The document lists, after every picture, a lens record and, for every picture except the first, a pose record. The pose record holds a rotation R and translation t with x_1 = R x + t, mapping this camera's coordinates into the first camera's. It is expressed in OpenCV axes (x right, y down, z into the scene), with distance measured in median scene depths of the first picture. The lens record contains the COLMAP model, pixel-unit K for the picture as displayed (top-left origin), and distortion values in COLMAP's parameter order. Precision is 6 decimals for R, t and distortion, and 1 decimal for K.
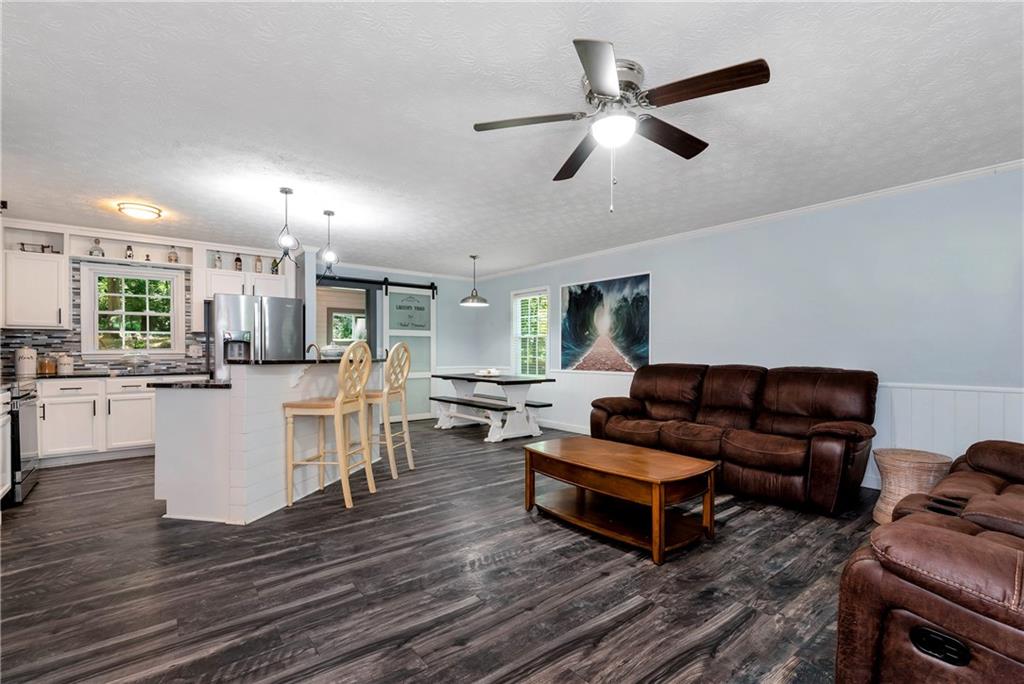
lens RADIAL K [[457.0, 0, 515.2], [0, 457.0, 351.8], [0, 0, 1]] dist [-0.001337, -0.000672]
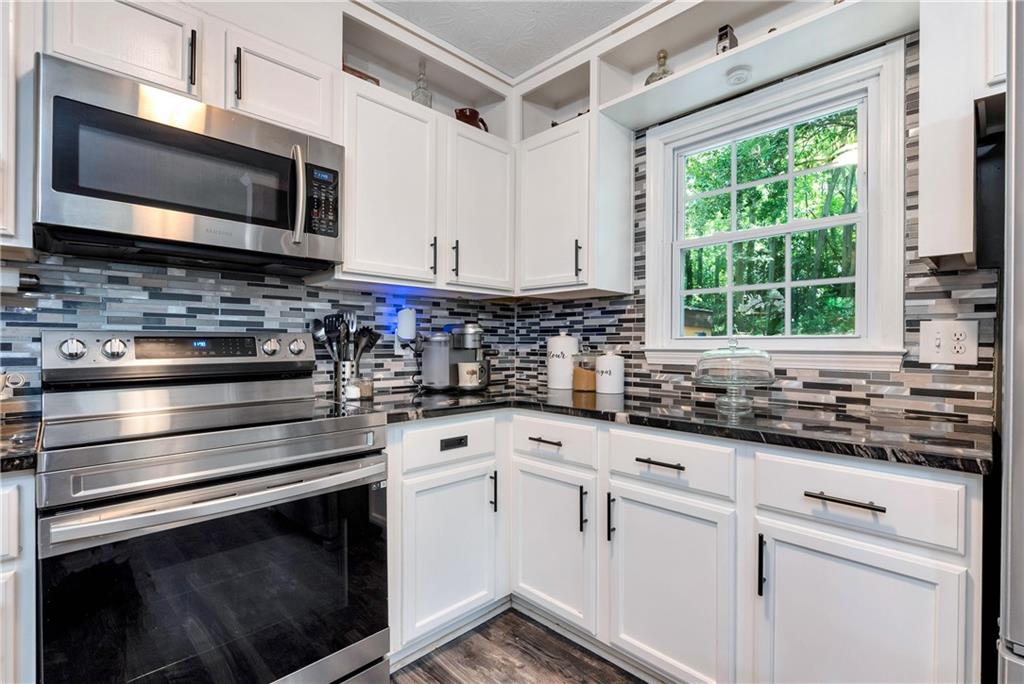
lens RADIAL K [[466.4, 0, 525.6], [0, 466.4, 345.4], [0, 0, 1]] dist [-0.001589, -0.000468]
pose [[0.112988, 0.005956, -0.993579, -0.523326], [-0.007092, 0.999961, 0.005187, 0.000063], [0.993571, 0.006460, 0.113026, 0.820862]]
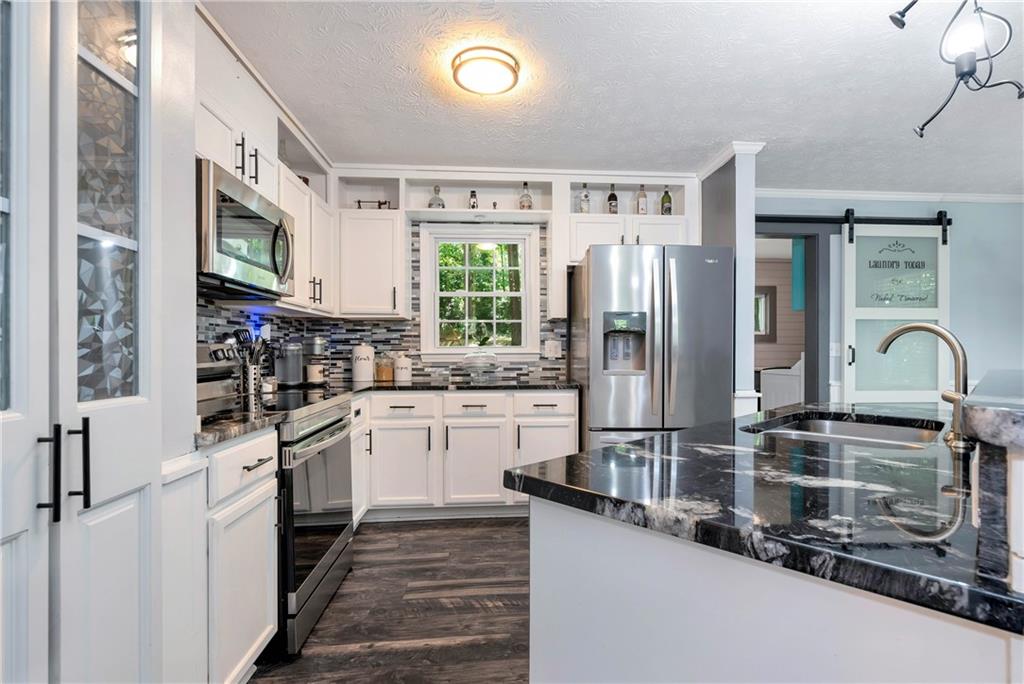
lens RADIAL K [[466.4, 0, 525.6], [0, 466.4, 345.4], [0, 0, 1]] dist [-0.001589, -0.000468]
pose [[0.823853, -0.005966, -0.566772, -0.399344], [-0.000348, 0.999939, -0.011032, 0.000153], [0.566803, 0.009286, 0.823801, 0.486497]]
